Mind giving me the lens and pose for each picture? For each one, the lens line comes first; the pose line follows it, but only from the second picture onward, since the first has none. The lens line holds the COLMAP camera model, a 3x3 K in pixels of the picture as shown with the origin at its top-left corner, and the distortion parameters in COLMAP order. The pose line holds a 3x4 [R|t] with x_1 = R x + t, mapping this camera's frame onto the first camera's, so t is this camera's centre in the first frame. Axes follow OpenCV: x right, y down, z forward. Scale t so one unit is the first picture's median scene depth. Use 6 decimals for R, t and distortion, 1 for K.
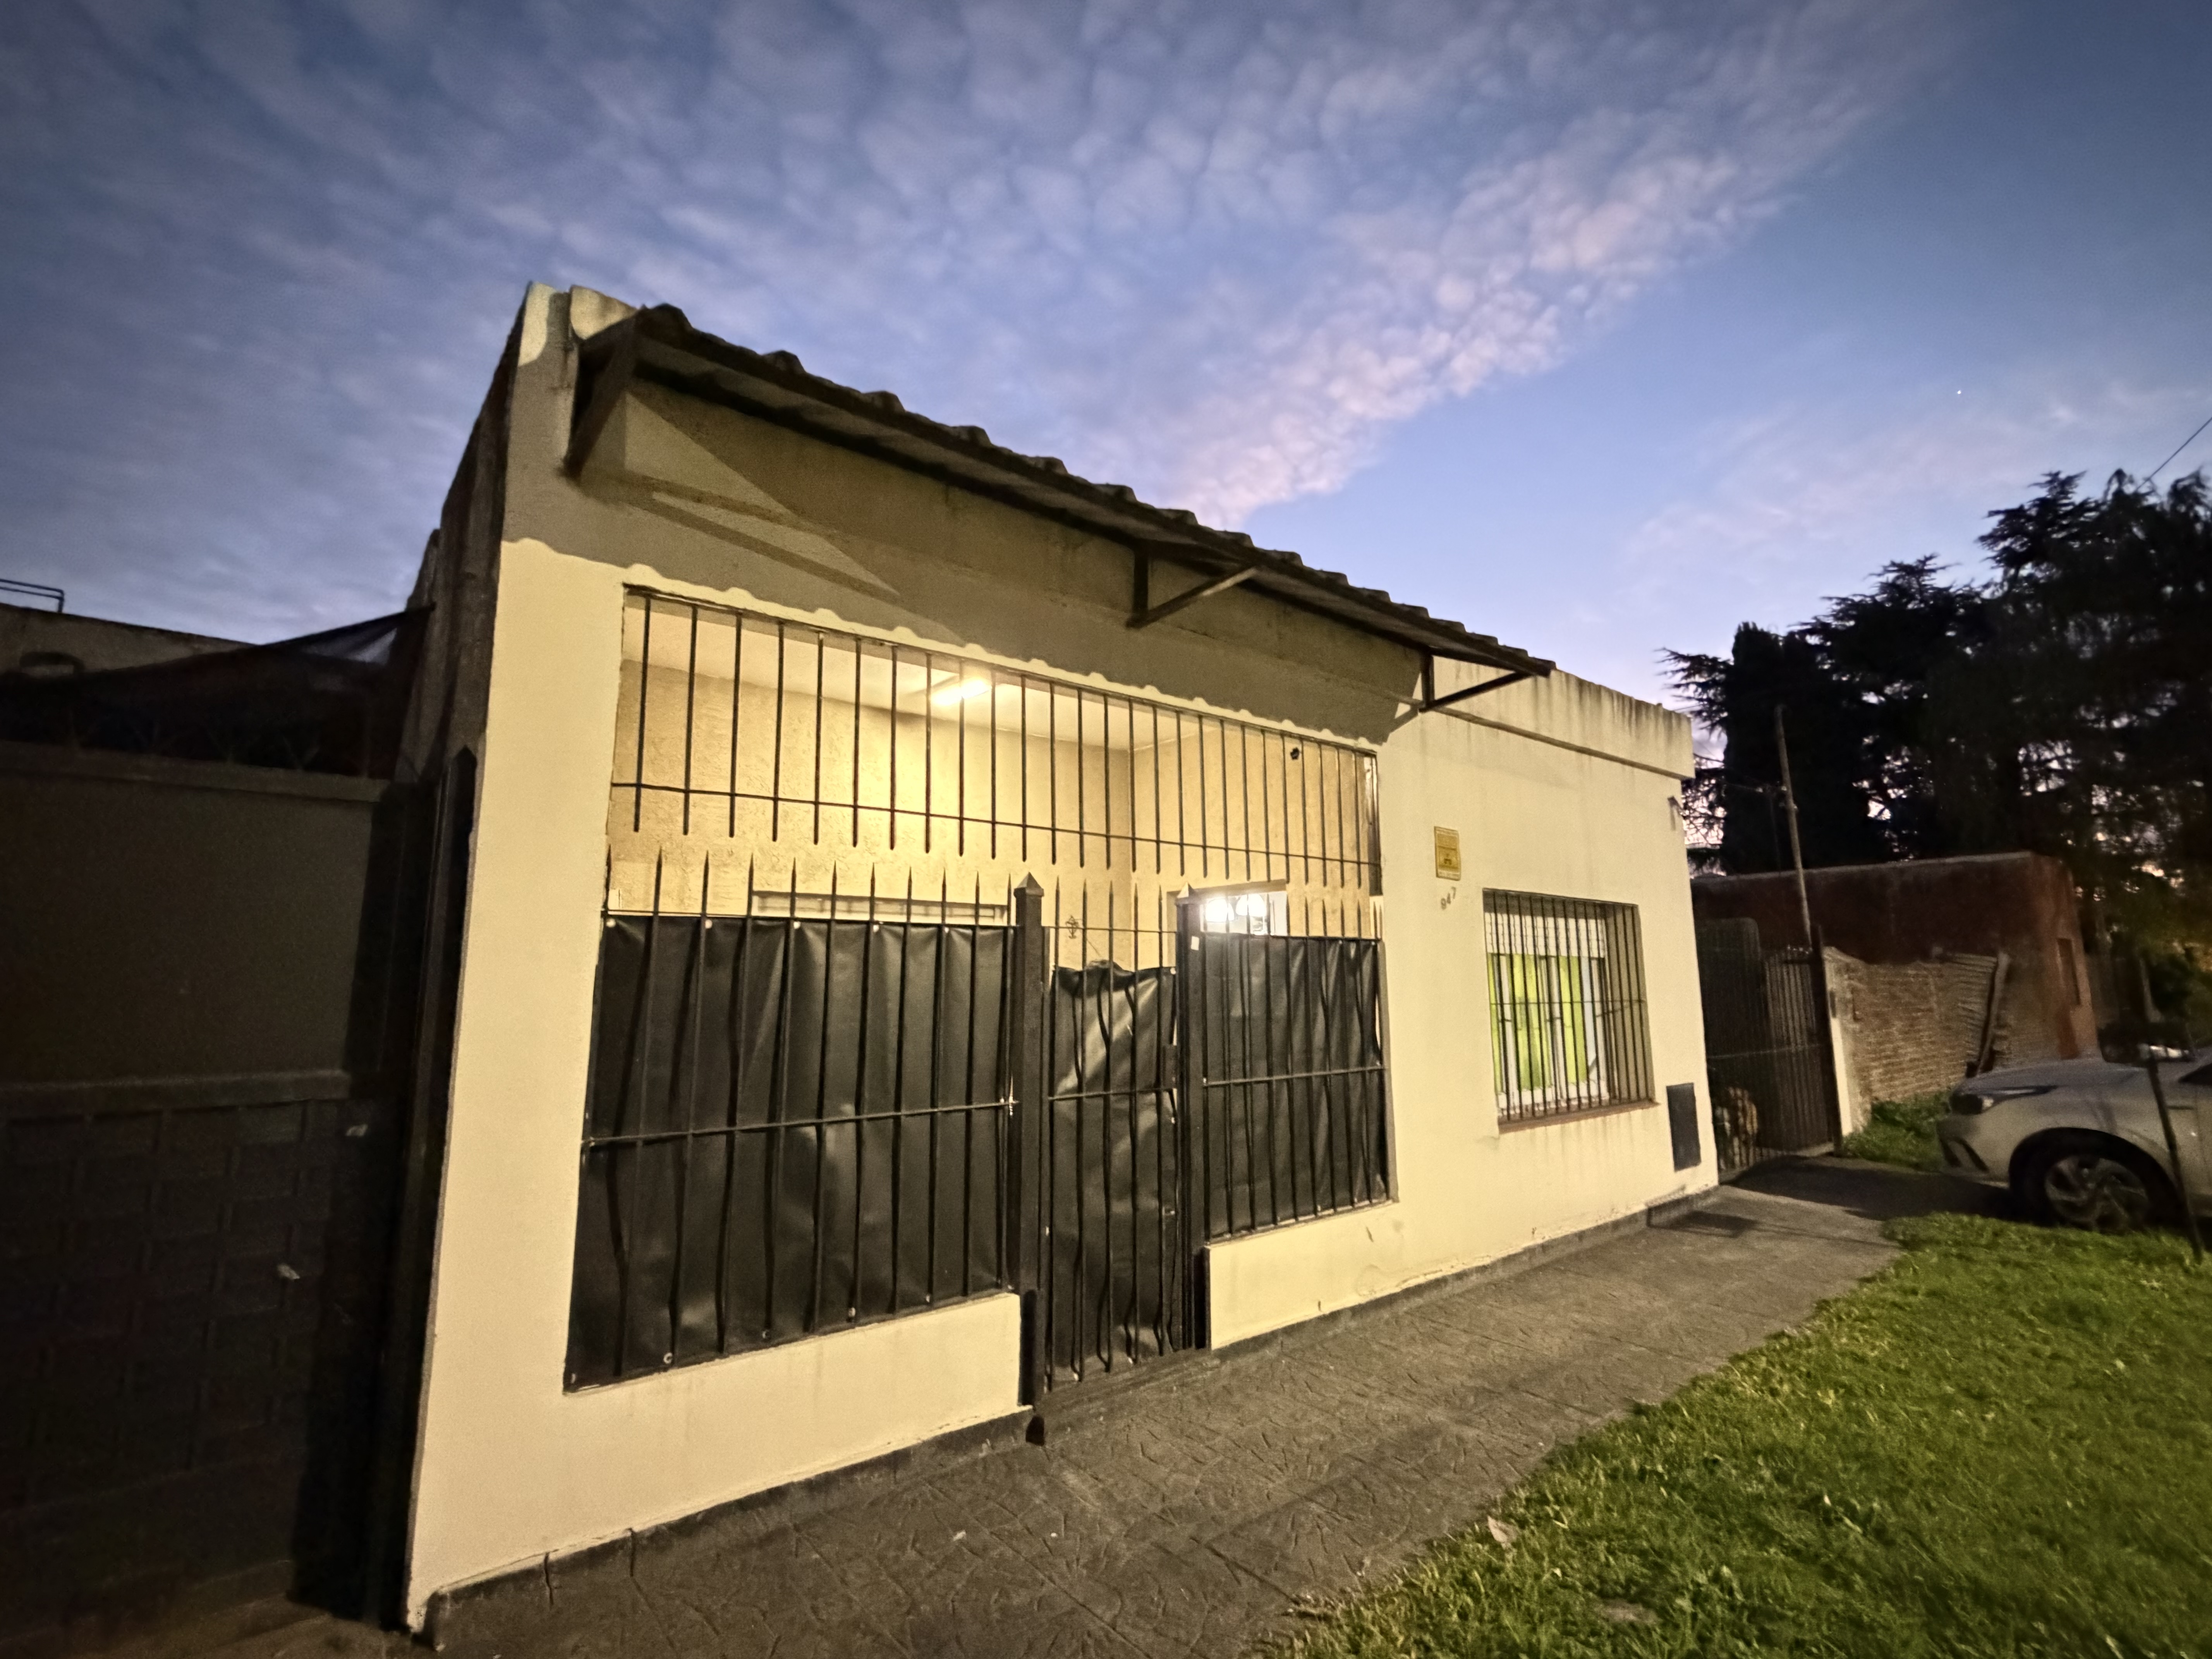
lens RADIAL K [[988.9, 0, 1106.5], [0, 988.9, 819.8], [0, 0, 1]] dist [-0.001252, -0.000502]
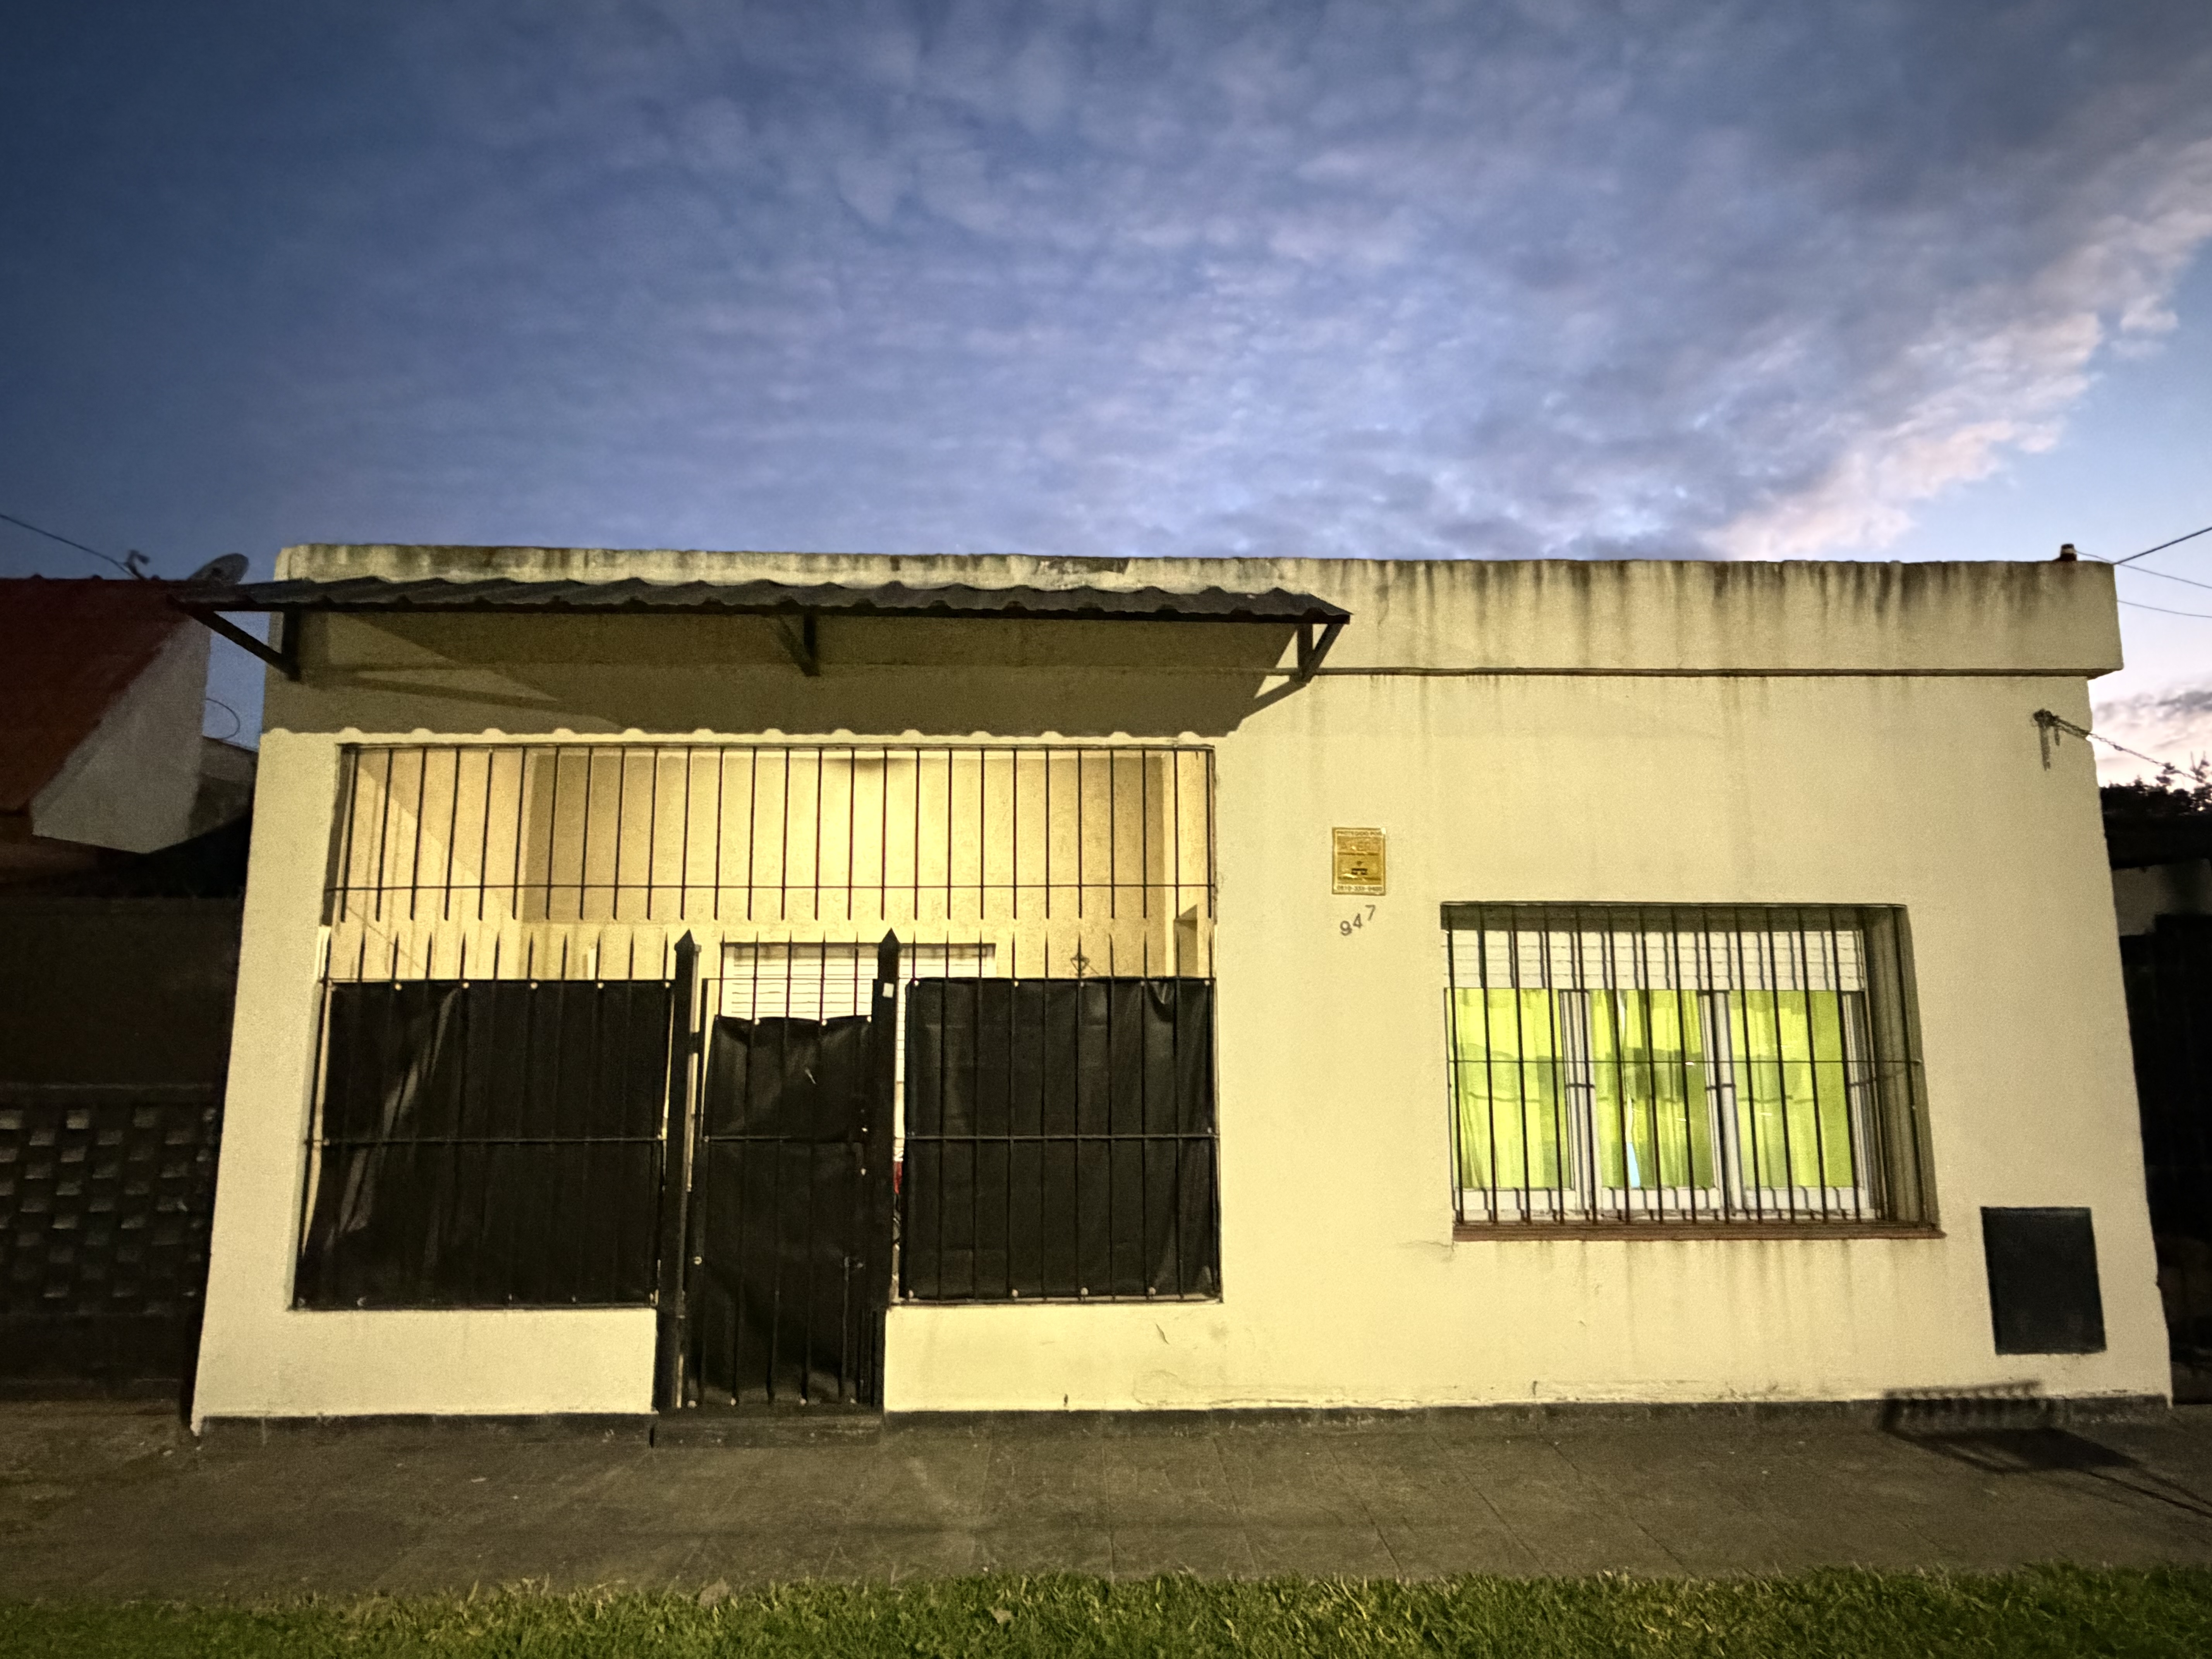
lens RADIAL K [[1189.5, 0, 1111.4], [0, 1189.5, 842.4], [0, 0, 1]] dist [-0.000382, 0.000623]
pose [[0.799685, -0.089980, -0.593639, 0.943253], [0.097157, 0.995069, -0.019948, 0.025726], [0.592507, -0.041724, 0.804484, 0.202029]]
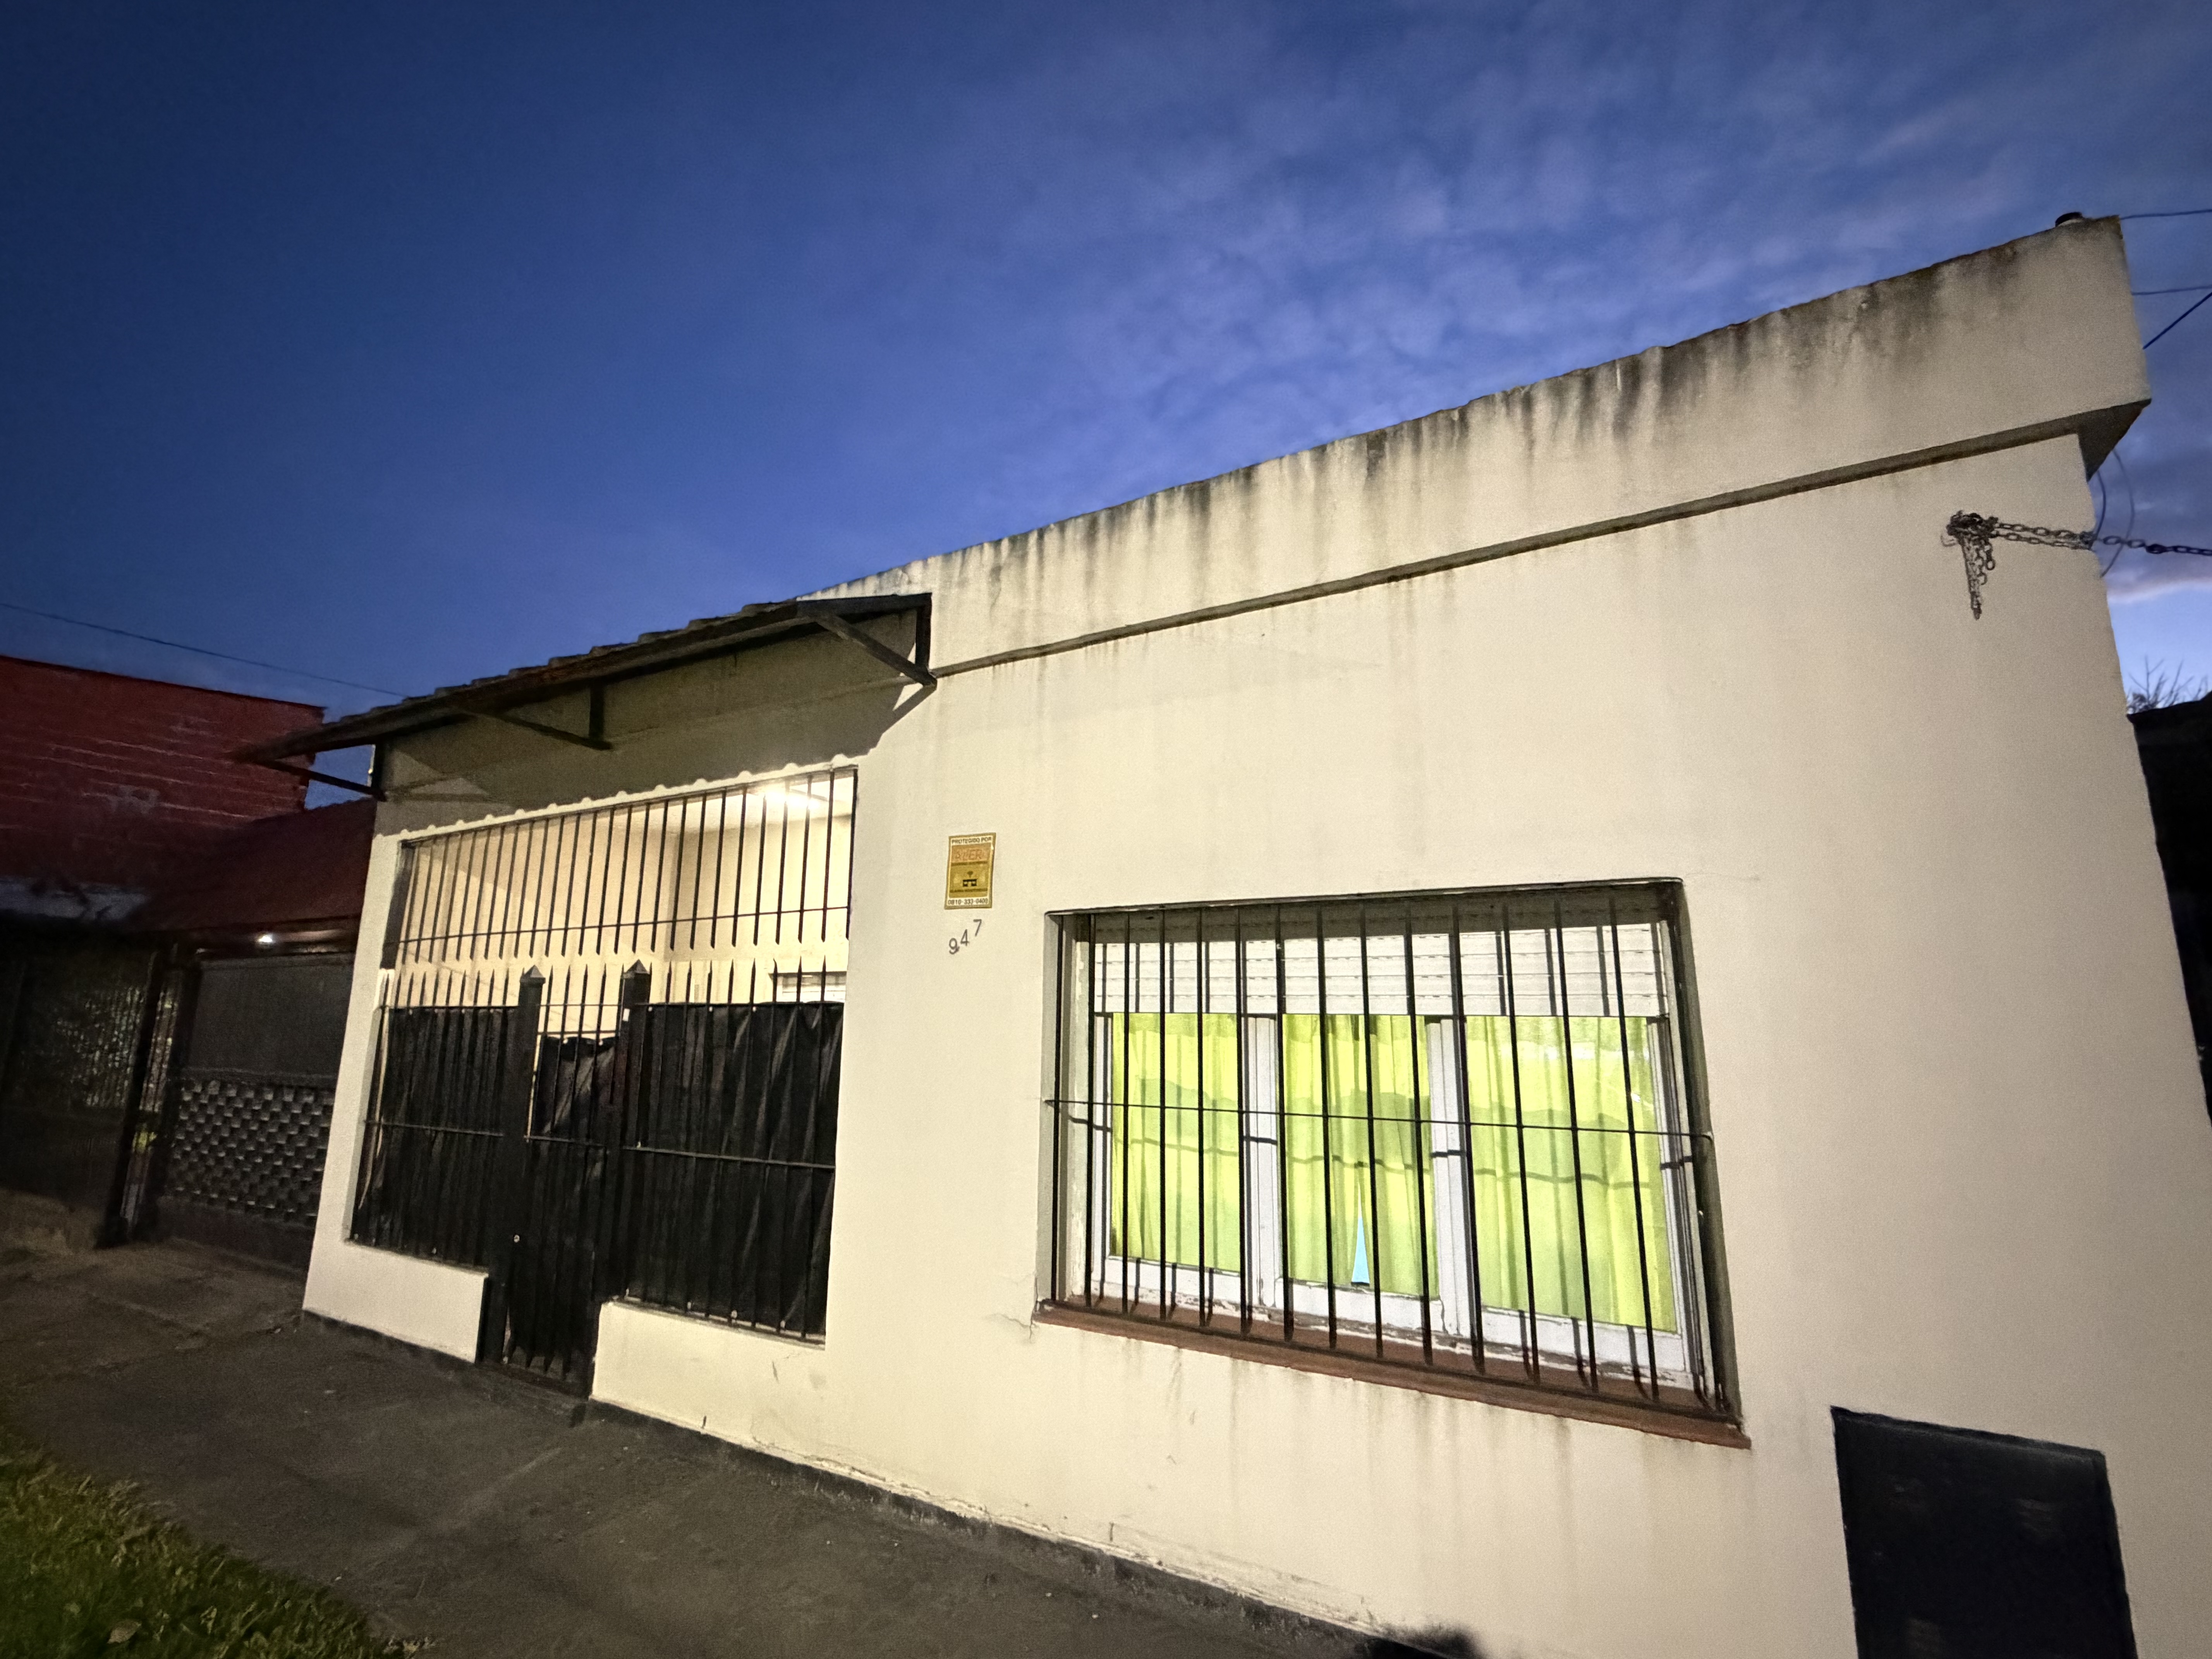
lens RADIAL K [[980.3, 0, 1107.4], [0, 980.3, 837.3], [0, 0, 1]] dist [-0.000344, 0.000072]
pose [[0.378290, -0.175317, -0.908934, 1.284373], [0.138882, 0.981537, -0.131519, 0.145896], [0.915209, -0.076482, 0.395654, 1.054505]]
